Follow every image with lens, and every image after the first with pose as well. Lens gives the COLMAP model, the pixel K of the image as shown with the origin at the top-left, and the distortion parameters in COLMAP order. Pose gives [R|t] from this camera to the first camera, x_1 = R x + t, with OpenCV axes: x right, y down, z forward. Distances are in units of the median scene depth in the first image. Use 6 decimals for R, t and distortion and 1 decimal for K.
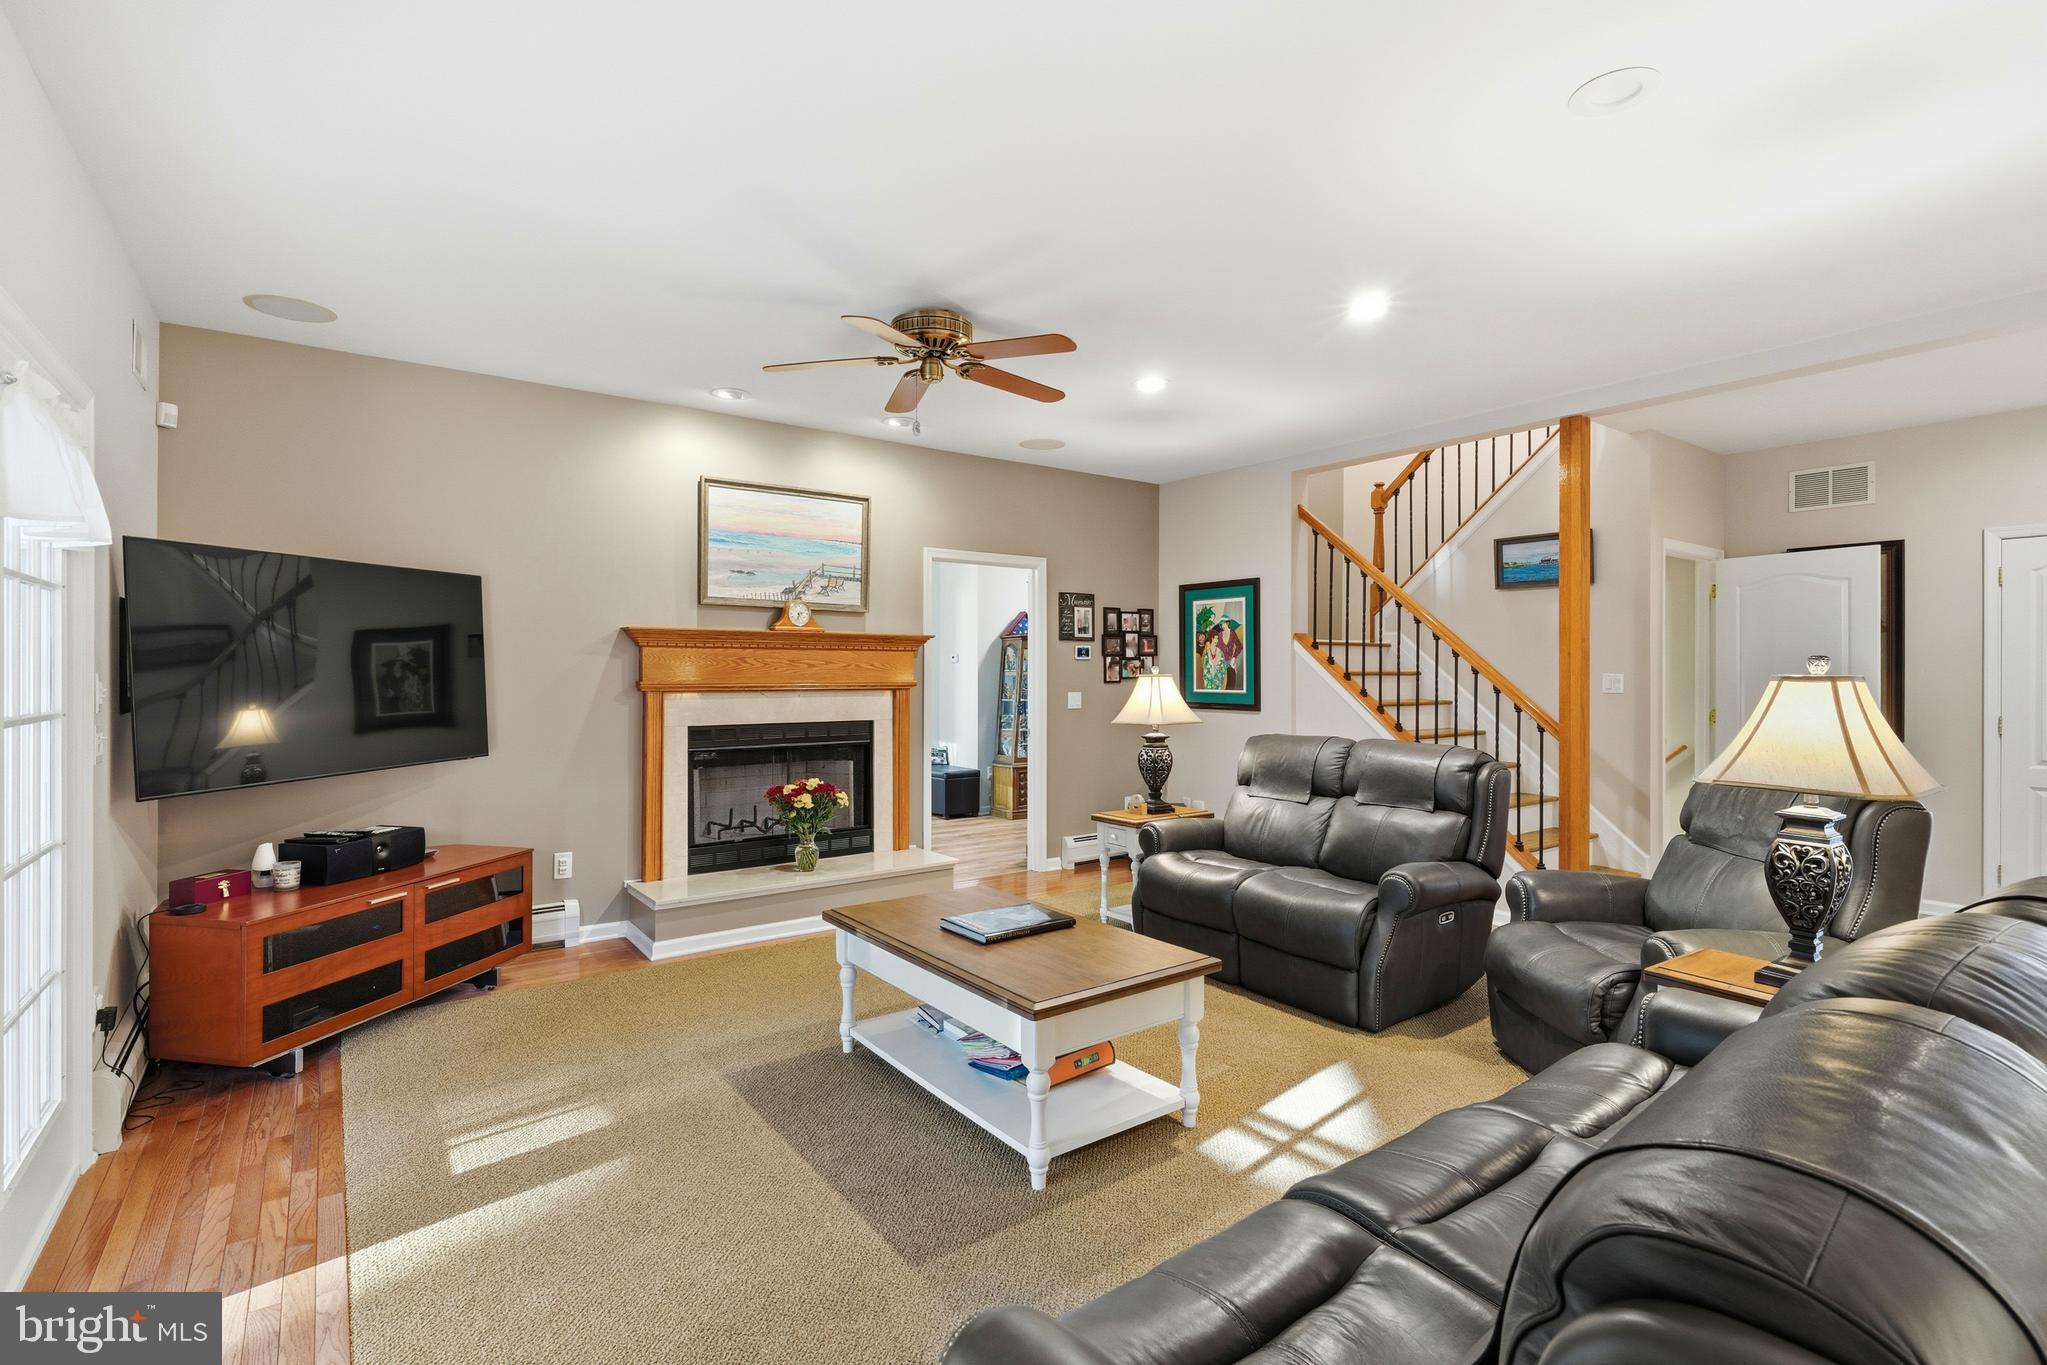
lens RADIAL K [[971.3, 0, 1025.7], [0, 971.3, 675.8], [0, 0, 1]] dist [0.004523, -0.000031]
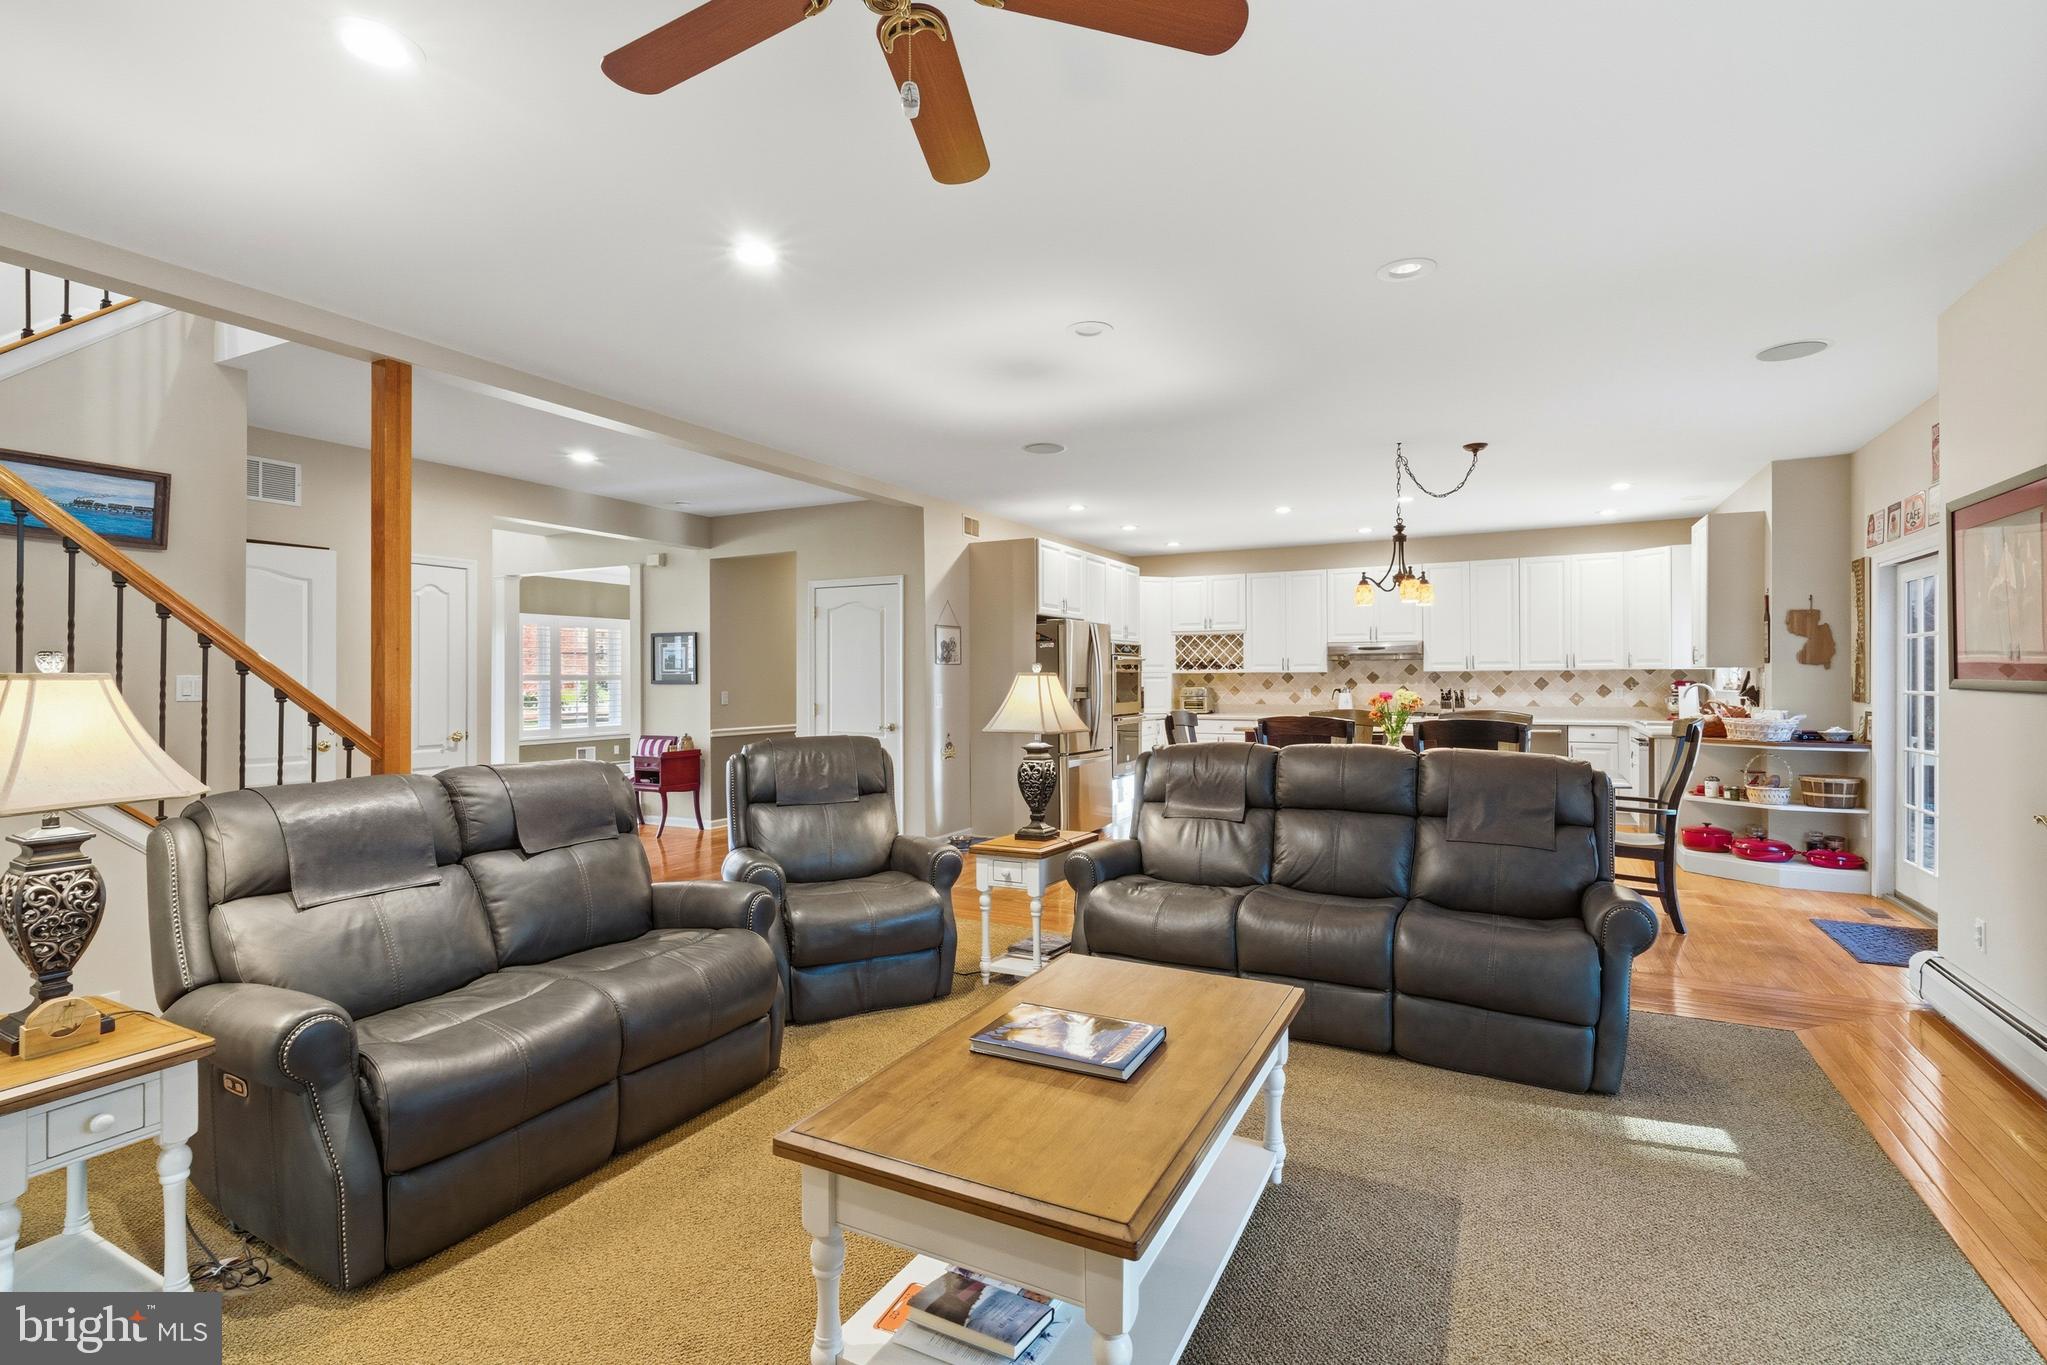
lens RADIAL K [[971.3, 0, 1009.9], [0, 971.3, 670.8], [0, 0, 1]] dist [0.004523, -0.000031]
pose [[-0.447280, 0.000721, 0.894394, -0.486830], [0.005544, 0.999983, 0.001967, -0.003659], [-0.894377, 0.005838, -0.447276, 1.077047]]
